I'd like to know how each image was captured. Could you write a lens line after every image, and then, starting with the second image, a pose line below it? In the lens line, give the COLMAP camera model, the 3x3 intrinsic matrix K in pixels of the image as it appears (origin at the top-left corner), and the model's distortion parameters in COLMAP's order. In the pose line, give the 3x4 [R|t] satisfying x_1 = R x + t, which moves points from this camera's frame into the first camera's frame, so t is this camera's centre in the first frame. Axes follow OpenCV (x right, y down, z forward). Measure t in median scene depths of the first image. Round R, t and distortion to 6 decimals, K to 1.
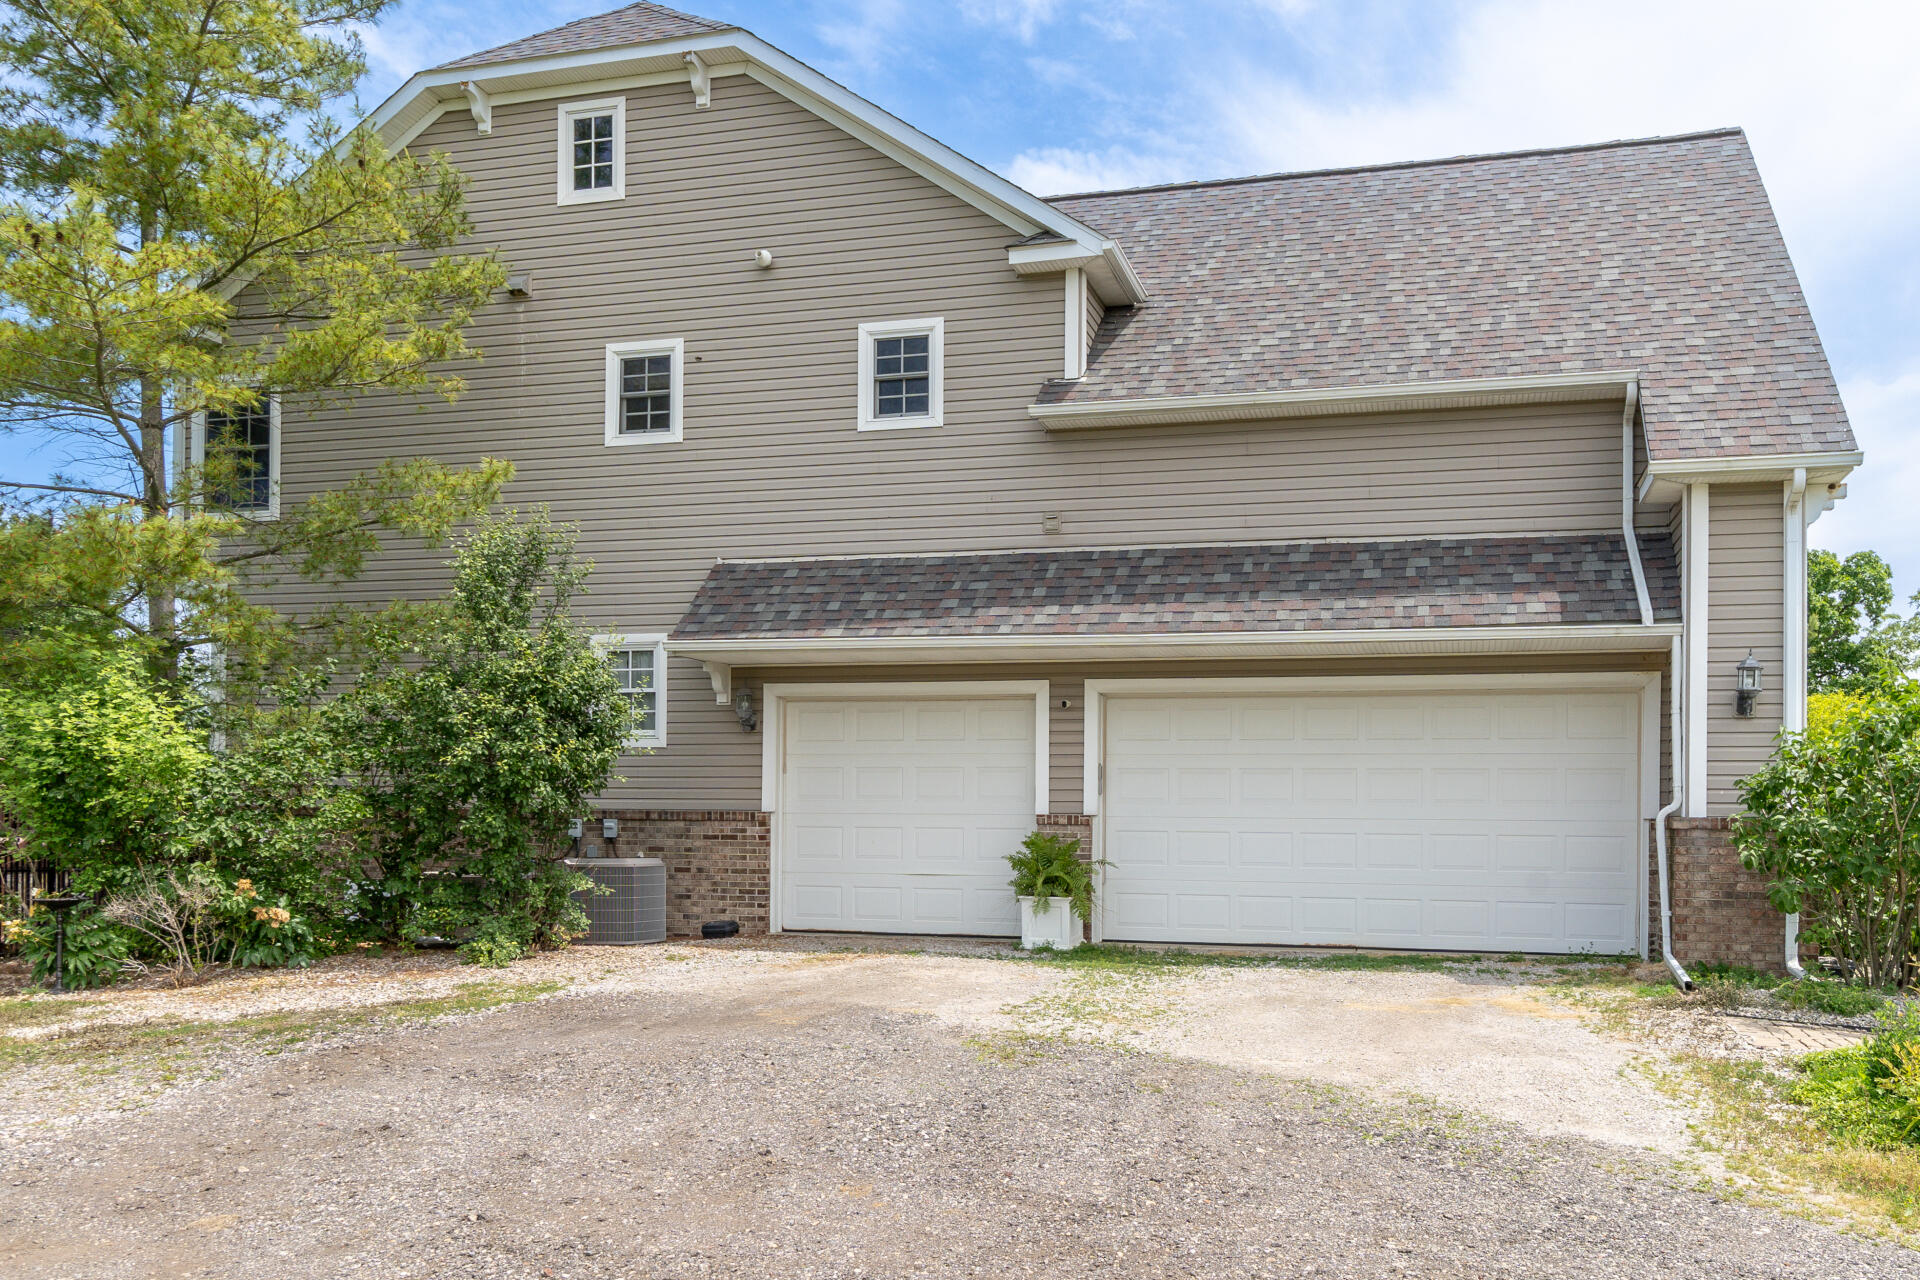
lens RADIAL K [[1170.7, 0, 970.7], [0, 1170.7, 816.1], [0, 0, 1]] dist [-0.004645, -0.000846]
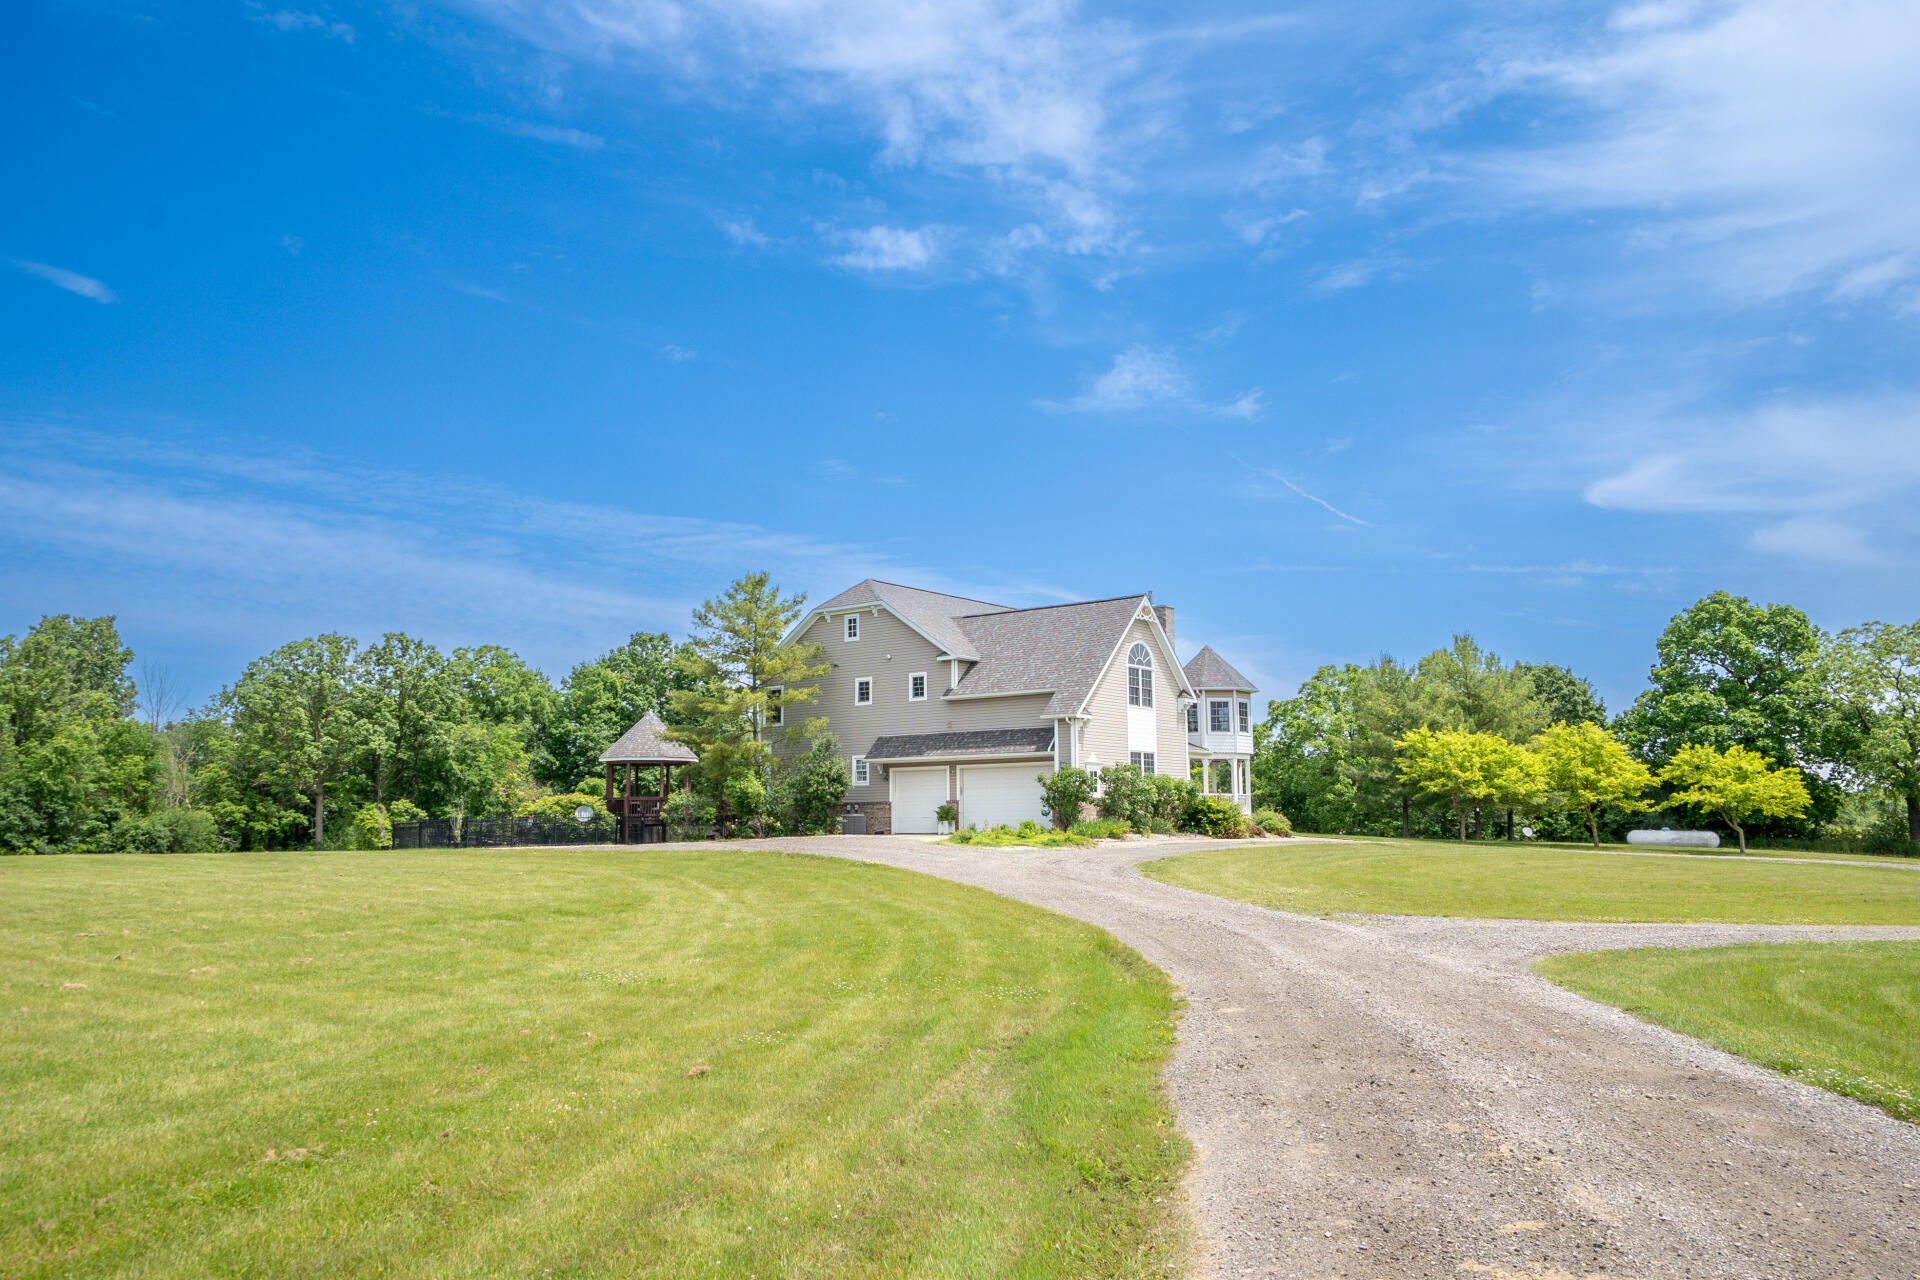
lens RADIAL K [[1502.1, 0, 960.0], [0, 1502.1, 640.0], [0, 0, 1]] dist [-0.003377, -0.000502]
pose [[0.894464, -0.071988, -0.441307, 2.339884], [0.016528, 0.991603, -0.128257, 0.110646], [0.446834, 0.107427, 0.888143, -3.466965]]
